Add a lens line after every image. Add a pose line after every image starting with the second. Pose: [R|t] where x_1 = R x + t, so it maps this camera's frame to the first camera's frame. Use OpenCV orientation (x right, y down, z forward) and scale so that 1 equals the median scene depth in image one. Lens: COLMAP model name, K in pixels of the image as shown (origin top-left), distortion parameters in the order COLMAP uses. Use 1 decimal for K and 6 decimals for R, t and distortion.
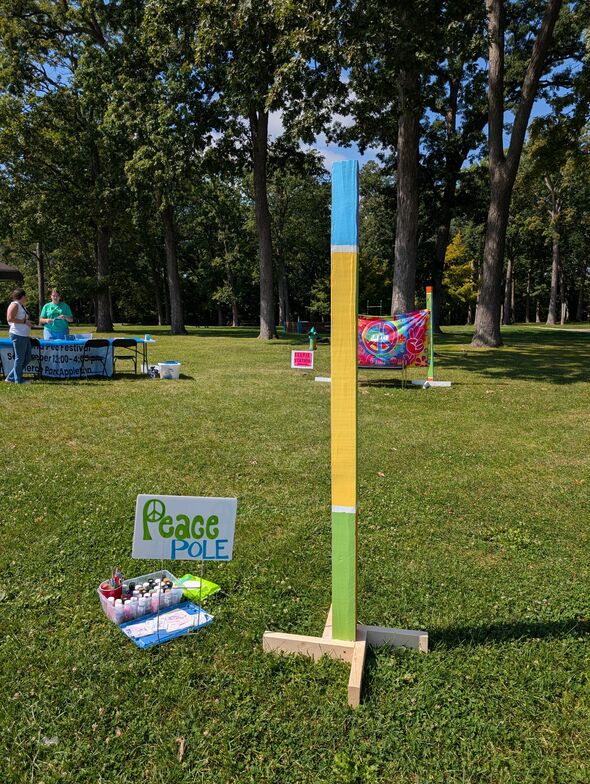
lens RADIAL K [[552.2, 0, 295.0], [0, 552.2, 392.0], [0, 0, 1]] dist [0.002075, 0.000117]
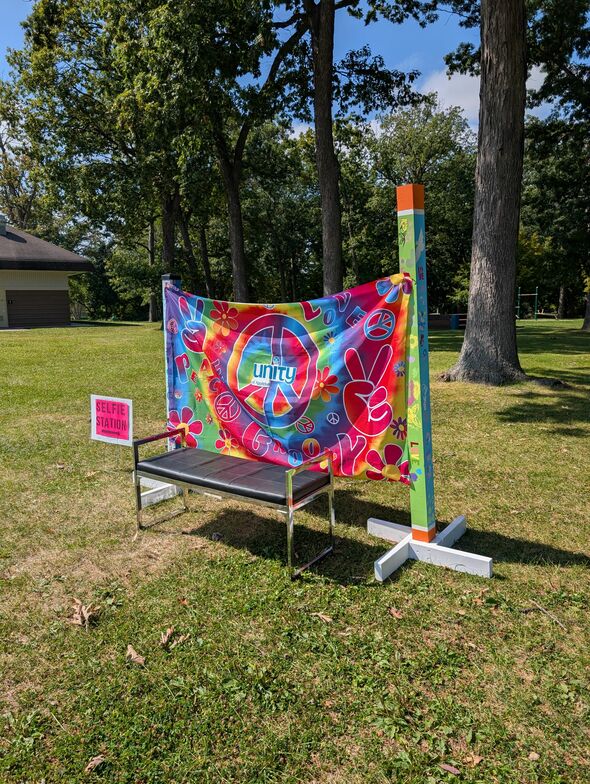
lens RADIAL K [[536.2, 0, 295.0], [0, 536.2, 392.0], [0, 0, 1]] dist [-0.001215, -0.001437]
pose [[0.955904, 0.035964, -0.291469, 0.112555], [-0.030477, 0.999263, 0.023347, -0.042168], [0.292094, -0.013435, 0.956295, 0.314510]]
